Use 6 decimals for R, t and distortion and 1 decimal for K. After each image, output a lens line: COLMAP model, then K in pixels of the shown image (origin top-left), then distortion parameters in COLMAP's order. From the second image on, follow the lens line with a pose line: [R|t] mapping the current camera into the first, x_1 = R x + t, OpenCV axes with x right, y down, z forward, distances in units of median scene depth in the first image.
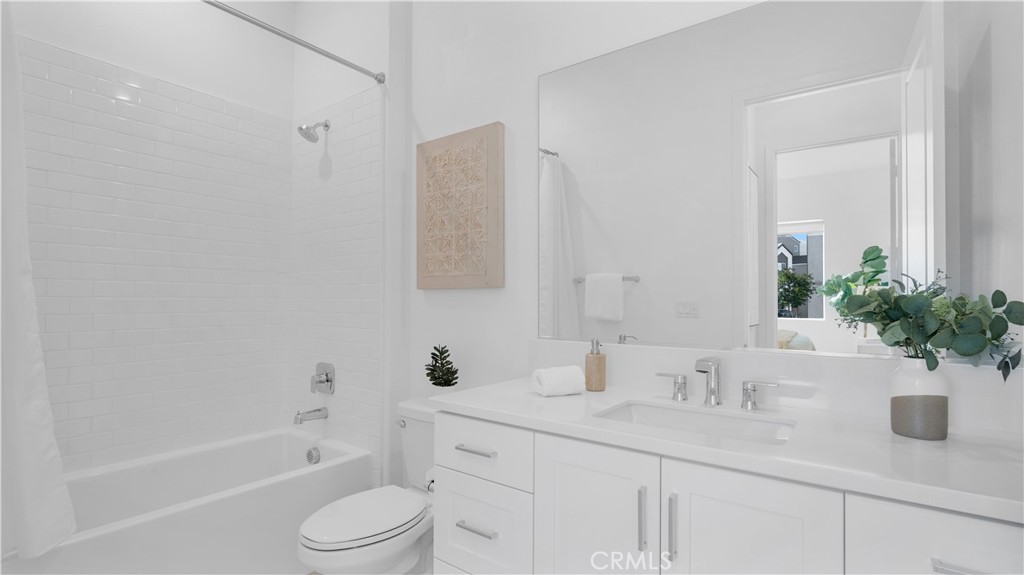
lens RADIAL K [[468.1, 0, 513.0], [0, 468.1, 293.1], [0, 0, 1]] dist [-0.002147, 0.000778]
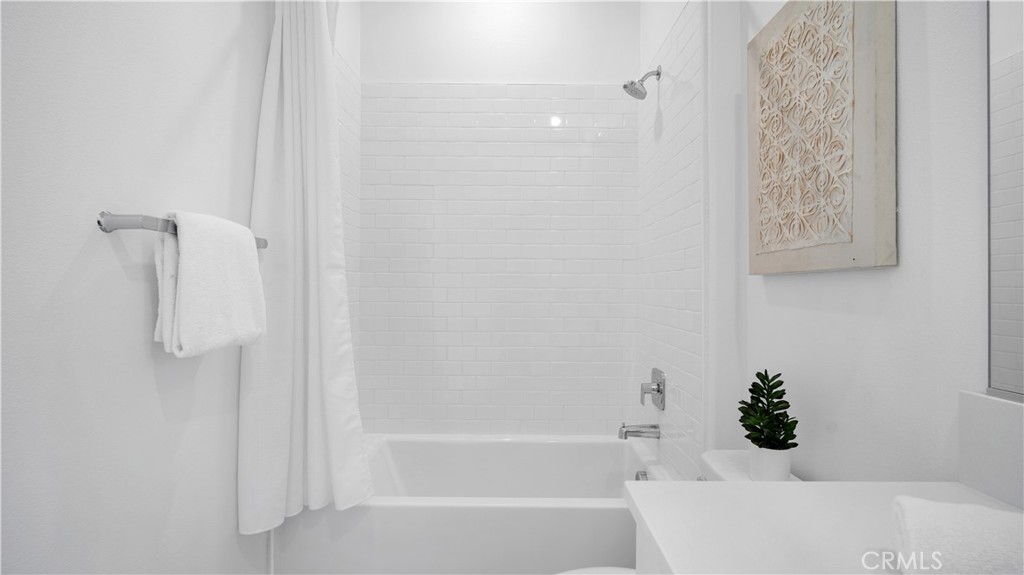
lens RADIAL K [[468.1, 0, 513.6], [0, 468.1, 283.4], [0, 0, 1]] dist [-0.002147, 0.000778]
pose [[0.609392, -0.006895, -0.792839, 0.107192], [0.009265, 0.999956, -0.001576, 0.002021], [0.792815, -0.006386, 0.609429, 0.397675]]
